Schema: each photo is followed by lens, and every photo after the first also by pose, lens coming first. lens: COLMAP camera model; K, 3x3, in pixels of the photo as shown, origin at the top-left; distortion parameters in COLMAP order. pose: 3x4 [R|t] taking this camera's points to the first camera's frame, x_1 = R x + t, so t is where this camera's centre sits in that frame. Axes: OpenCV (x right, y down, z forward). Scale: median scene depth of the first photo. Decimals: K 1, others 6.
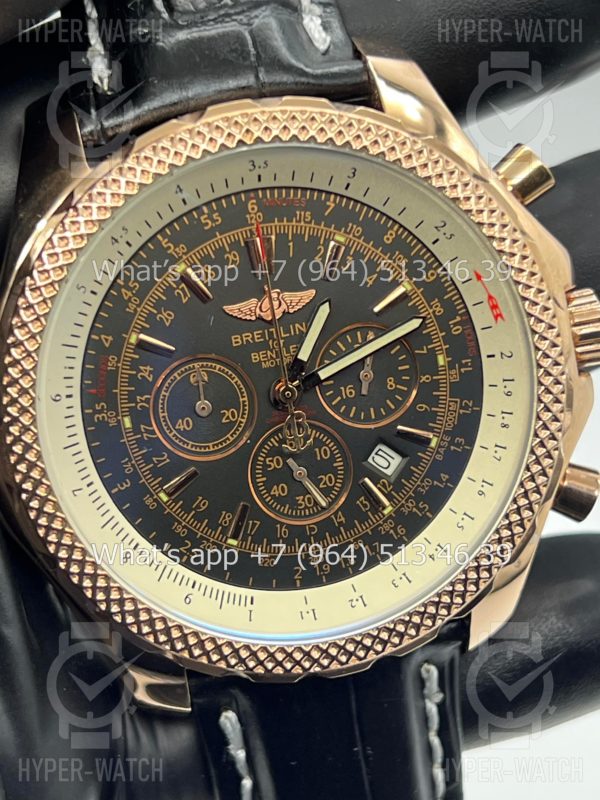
lens RADIAL K [[1884.7, 0, 299.9], [0, 1884.7, 398.9], [0, 0, 1]] dist [0.115820, 0.000000]
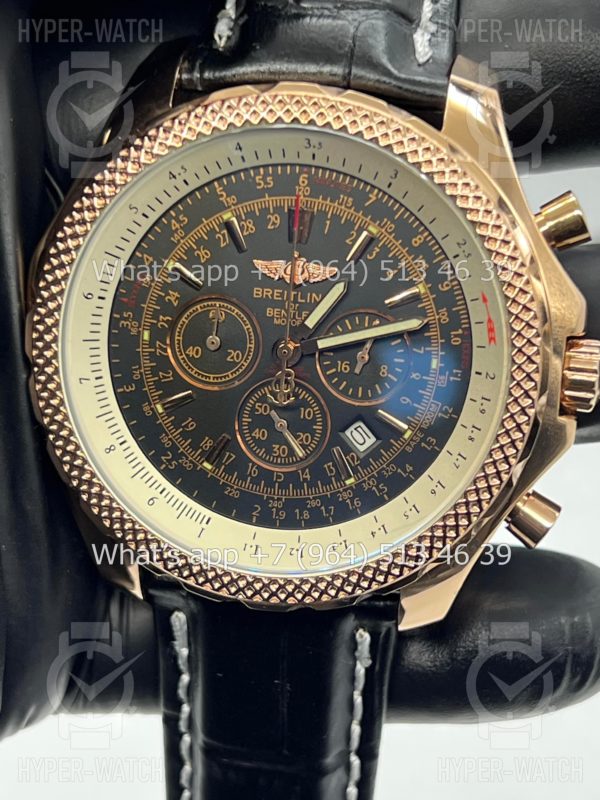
lens RADIAL K [[1884.7, 0, 302.6], [0, 1884.7, 423.6], [0, 0, 1]] dist [0.115820, 0.000000]
pose [[0.925806, 0.294616, -0.236821, 0.275274], [-0.286604, 0.955605, 0.068395, -0.040651], [0.246457, 0.004554, 0.969143, -0.069461]]
